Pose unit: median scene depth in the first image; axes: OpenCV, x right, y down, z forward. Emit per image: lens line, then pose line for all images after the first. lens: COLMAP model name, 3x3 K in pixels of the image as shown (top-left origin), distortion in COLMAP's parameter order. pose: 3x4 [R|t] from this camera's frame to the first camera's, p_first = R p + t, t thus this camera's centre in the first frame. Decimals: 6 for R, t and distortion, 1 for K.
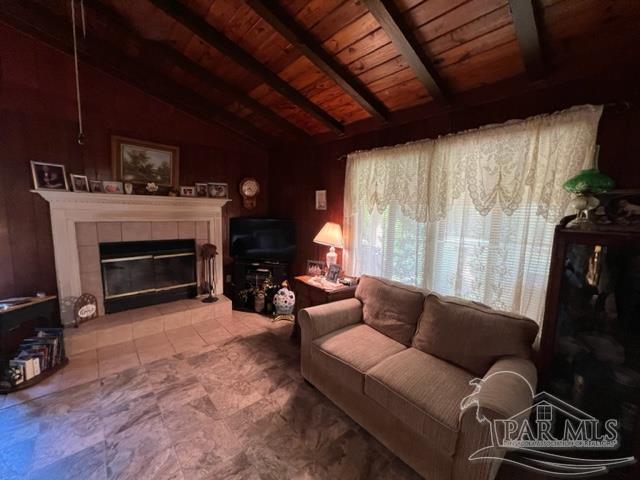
lens RADIAL K [[257.7, 0, 320.6], [0, 257.7, 240.0], [0, 0, 1]] dist [0.001230, -0.000158]
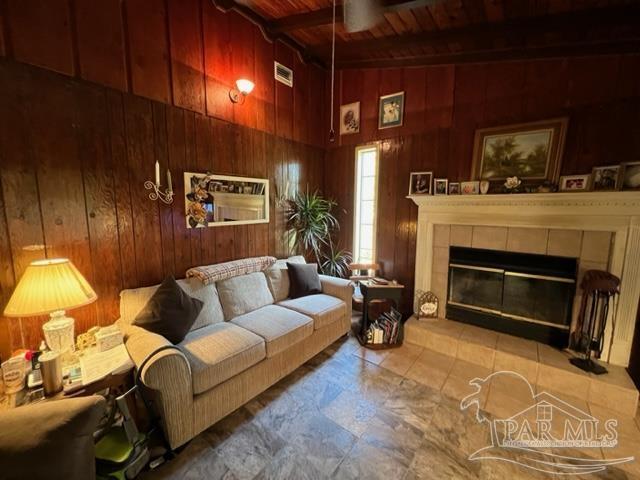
lens RADIAL K [[257.7, 0, 318.9], [0, 257.7, 238.9], [0, 0, 1]] dist [0.001230, -0.000158]
pose [[0.151608, 0.092677, -0.984086, 0.033281], [-0.118274, 0.990143, 0.075026, -0.029378], [0.981339, 0.105018, 0.161075, 0.344063]]
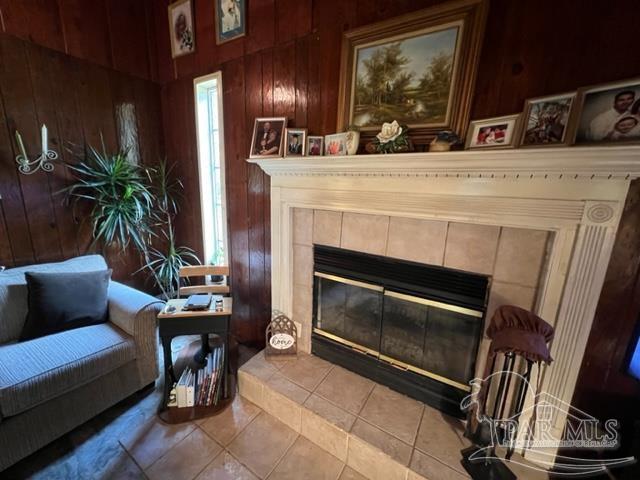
lens RADIAL K [[257.7, 0, 319.0], [0, 257.7, 239.5], [0, 0, 1]] dist [0.001230, -0.000158]
pose [[0.264221, 0.177261, -0.948032, -0.283121], [-0.138579, 0.979743, 0.144568, -0.087092], [0.954454, 0.093180, 0.283434, 0.836039]]
